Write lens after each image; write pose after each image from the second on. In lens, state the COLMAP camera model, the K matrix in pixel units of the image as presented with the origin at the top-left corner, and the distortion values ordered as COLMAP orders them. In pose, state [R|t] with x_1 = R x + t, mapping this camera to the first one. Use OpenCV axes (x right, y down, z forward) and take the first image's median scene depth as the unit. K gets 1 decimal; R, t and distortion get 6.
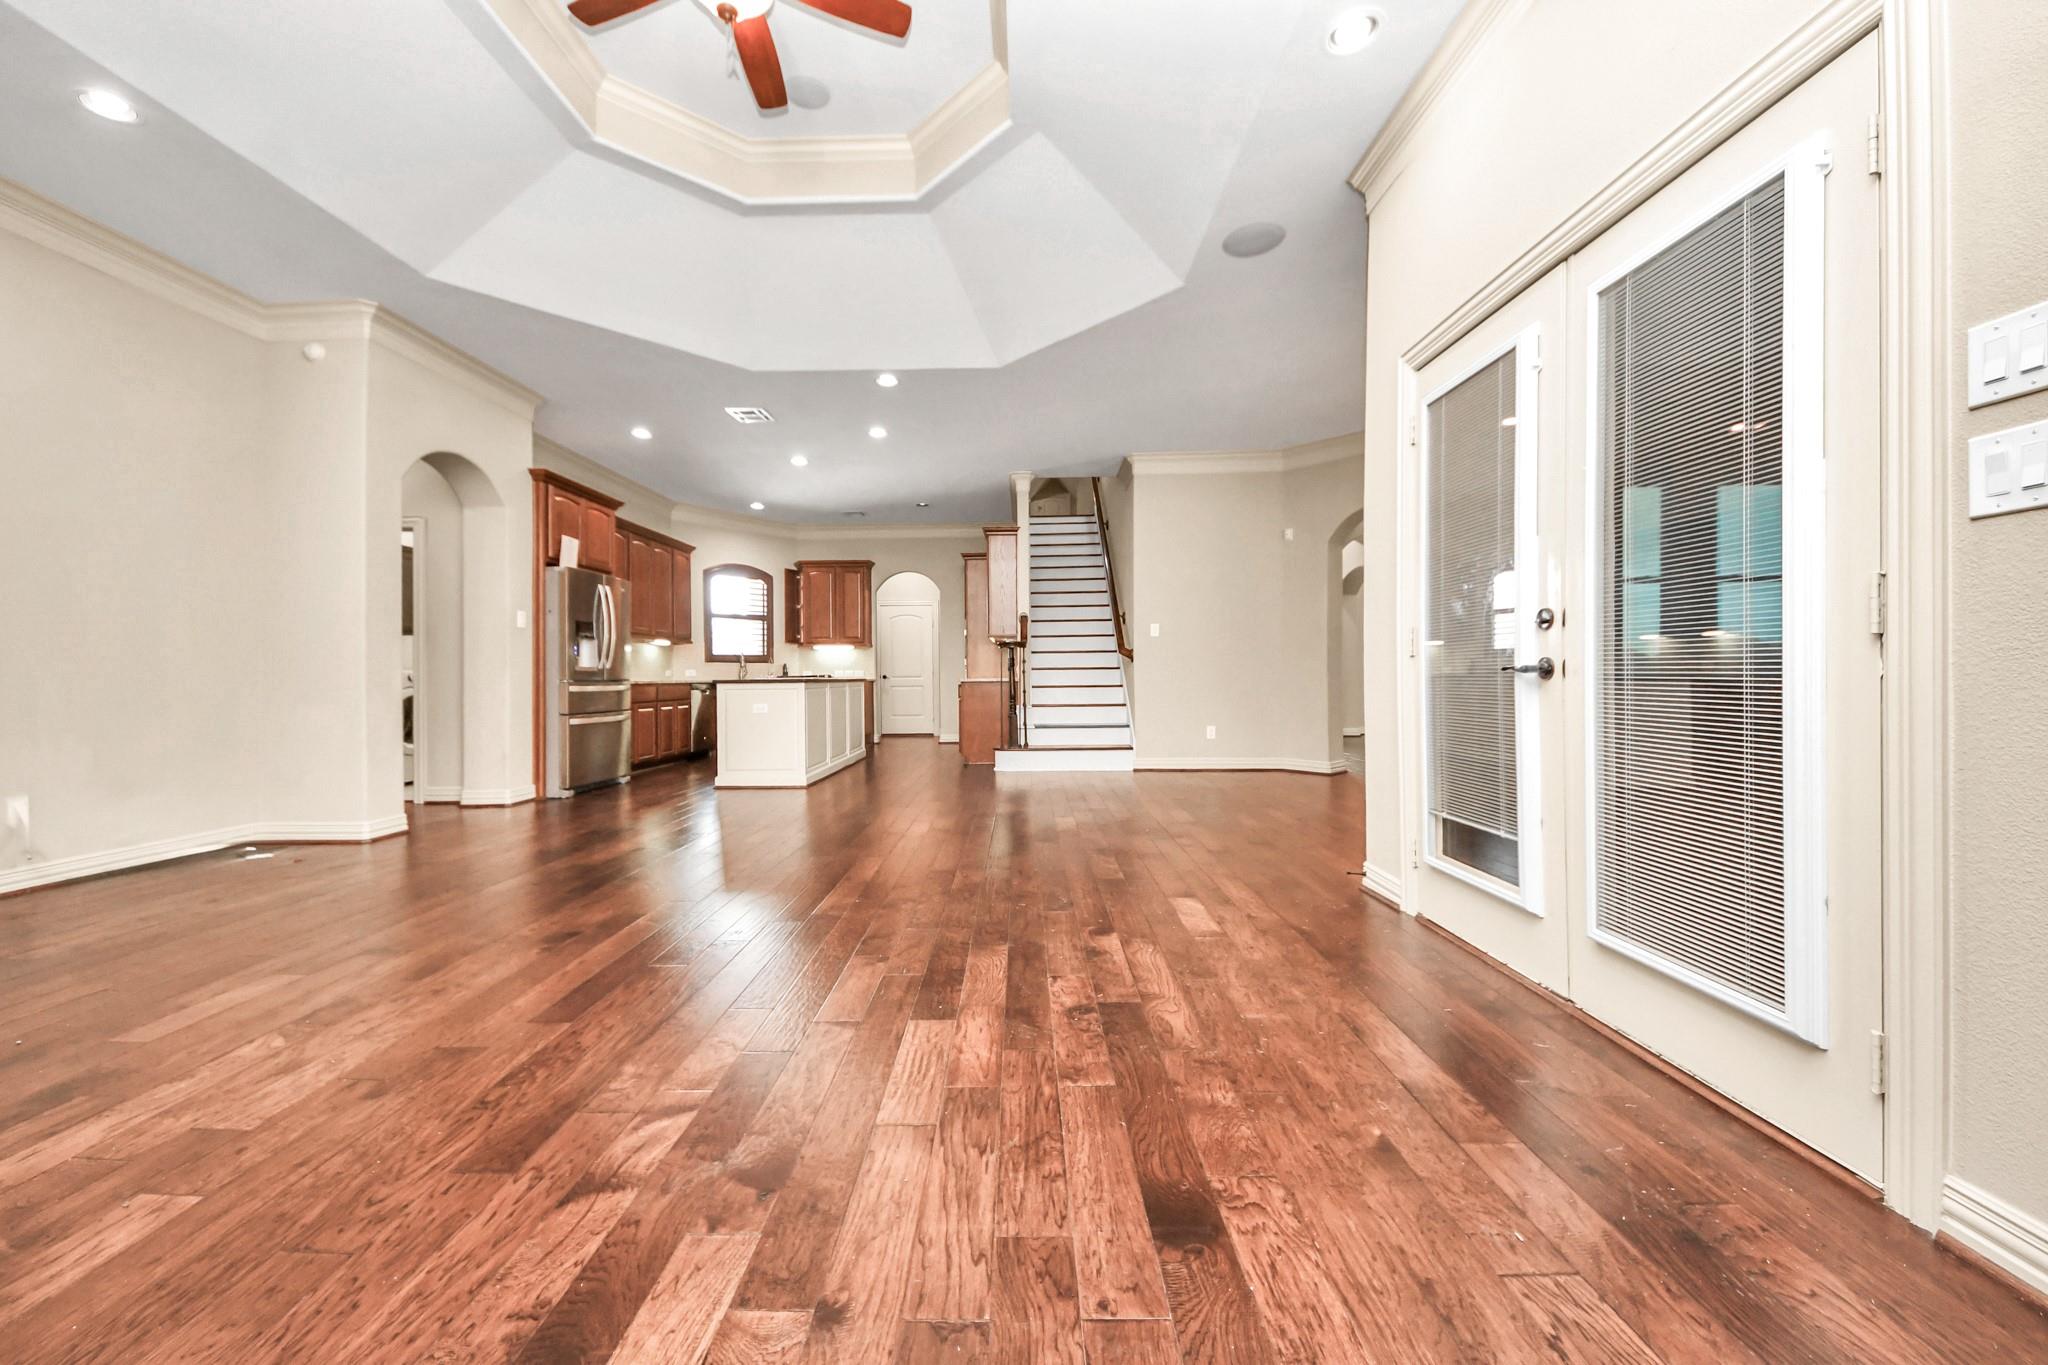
lens RADIAL K [[723.8, 0, 1024.0], [0, 723.8, 682.5], [0, 0, 1]] dist [0.000279, -0.008984]
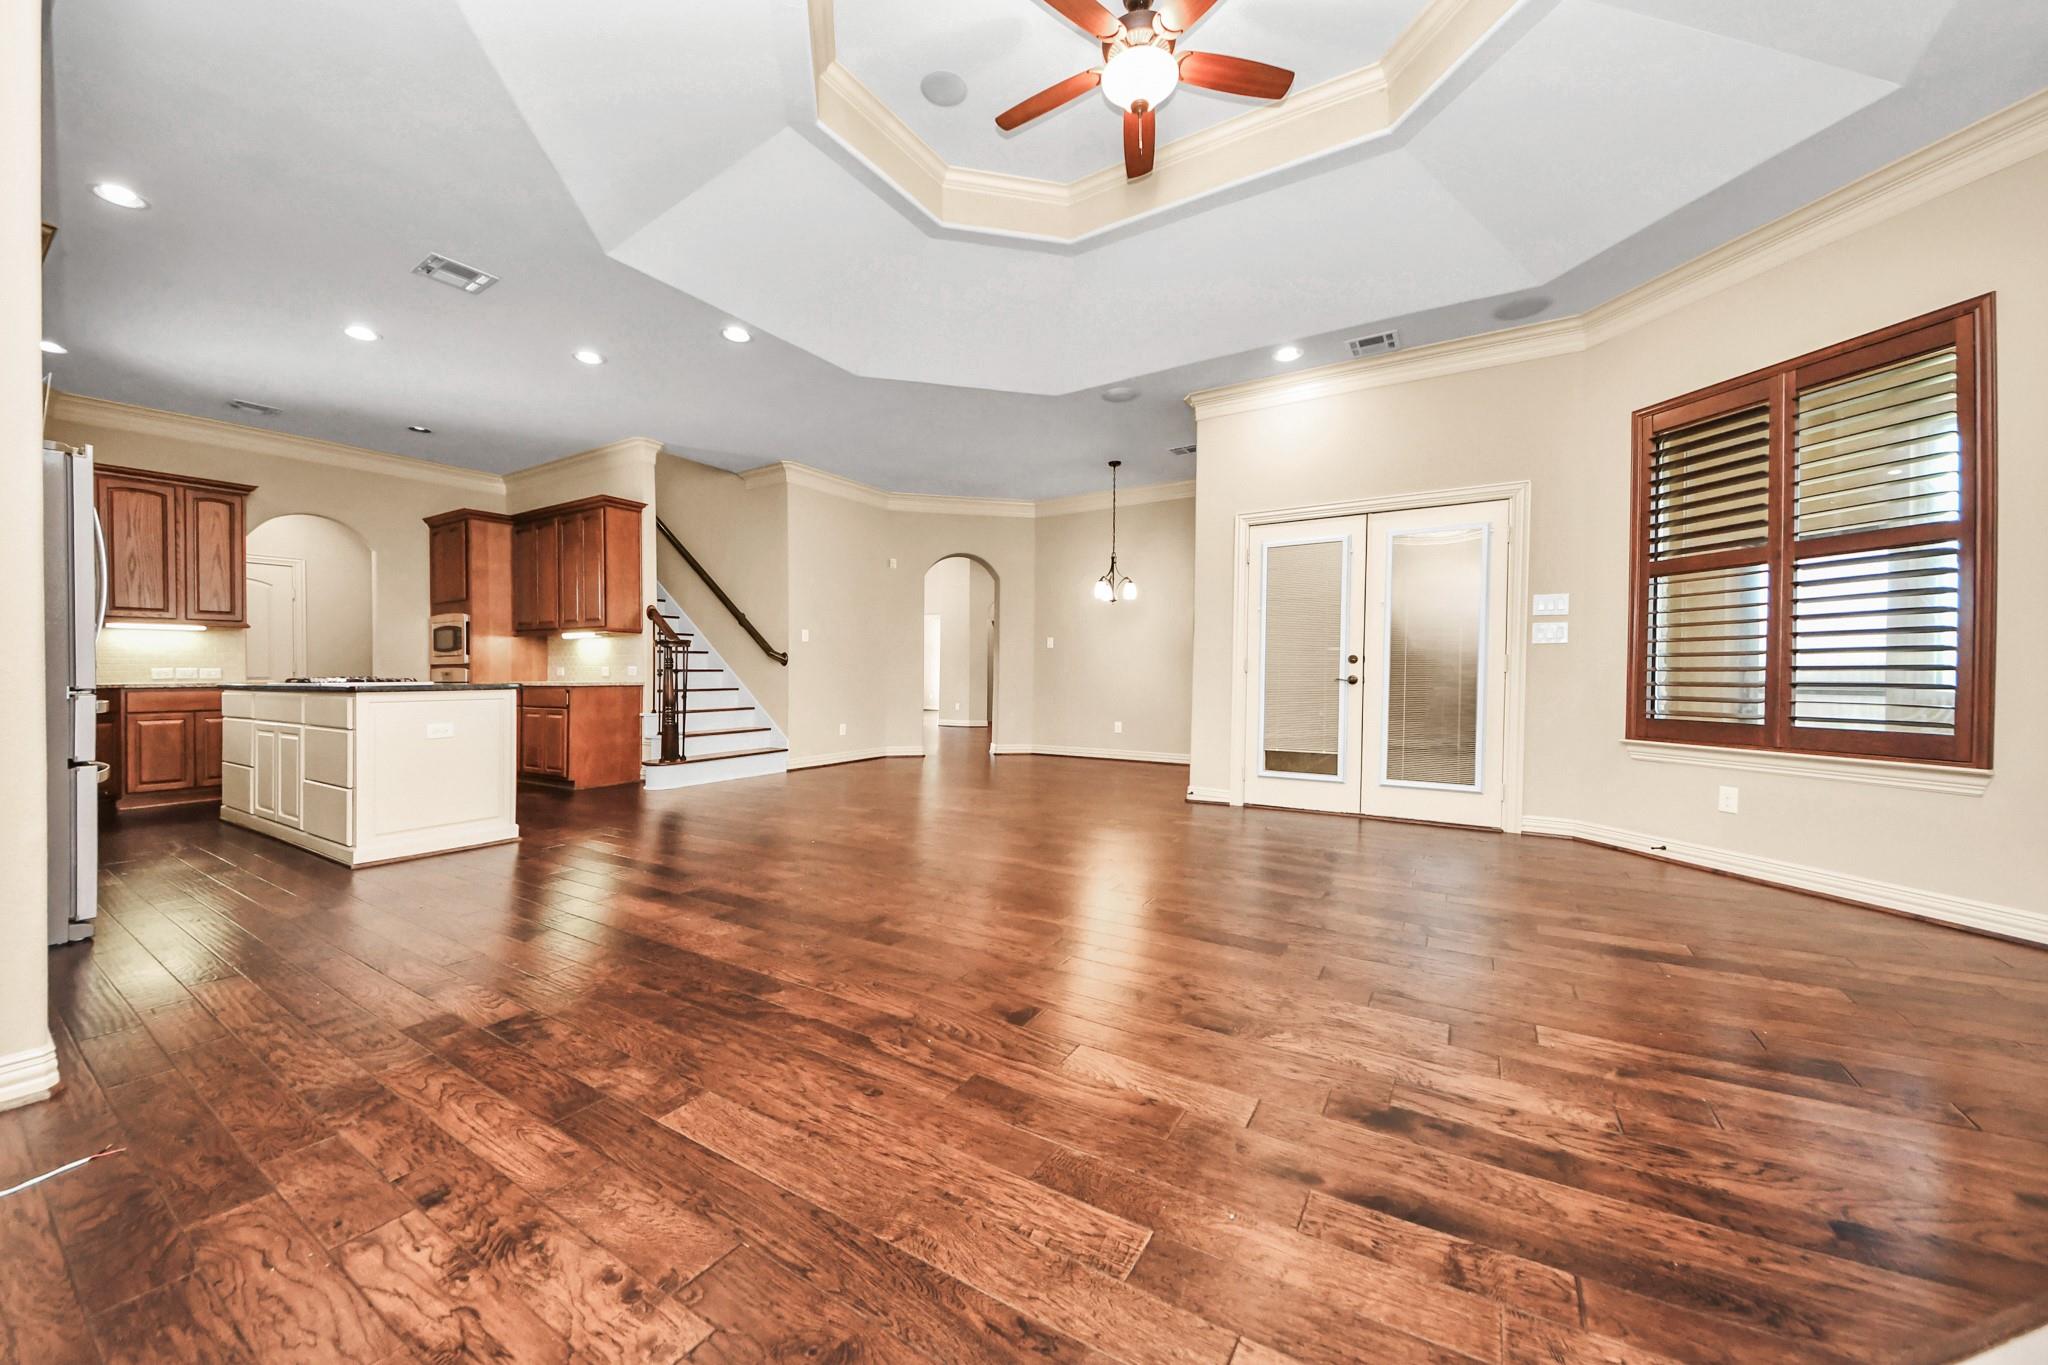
lens RADIAL K [[734.0, 0, 1013.5], [0, 734.0, 680.1], [0, 0, 1]] dist [0.000110, -0.009144]
pose [[0.526542, -0.001620, 0.850148, -0.541935], [0.002914, 0.999996, 0.000101, -0.005440], [-0.850144, 0.002424, 0.526544, 0.191490]]
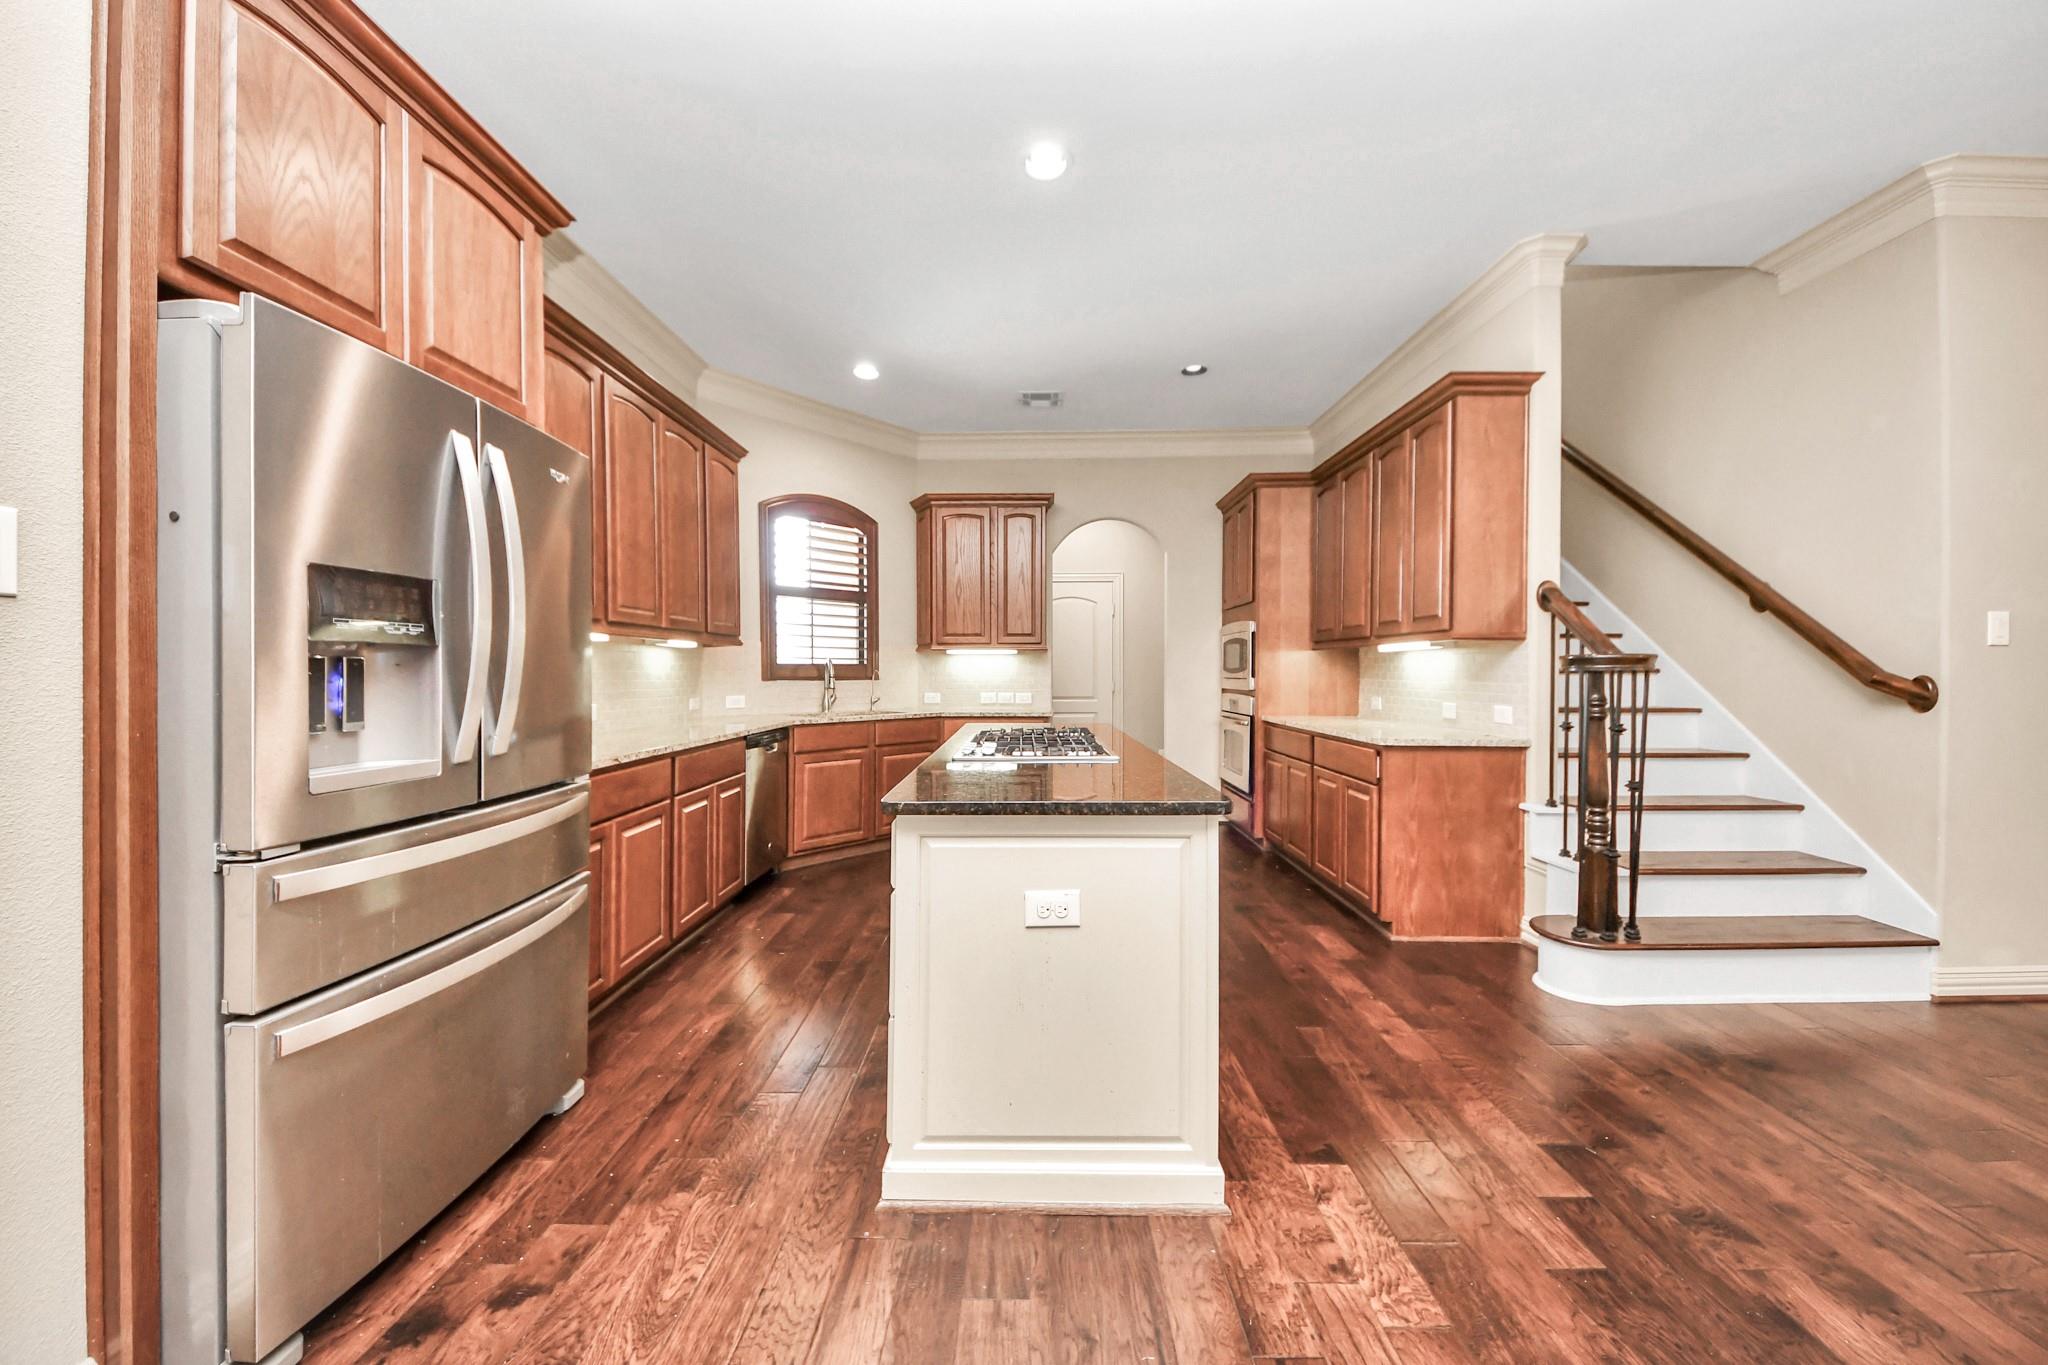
lens RADIAL K [[734.0, 0, 1013.5], [0, 734.0, 680.1], [0, 0, 1]] dist [0.000110, -0.009144]
pose [[0.999629, 0.005458, -0.026692, -0.311905], [-0.005231, 0.999950, 0.008550, -0.042972], [0.026738, -0.008408, 0.999607, 0.606904]]
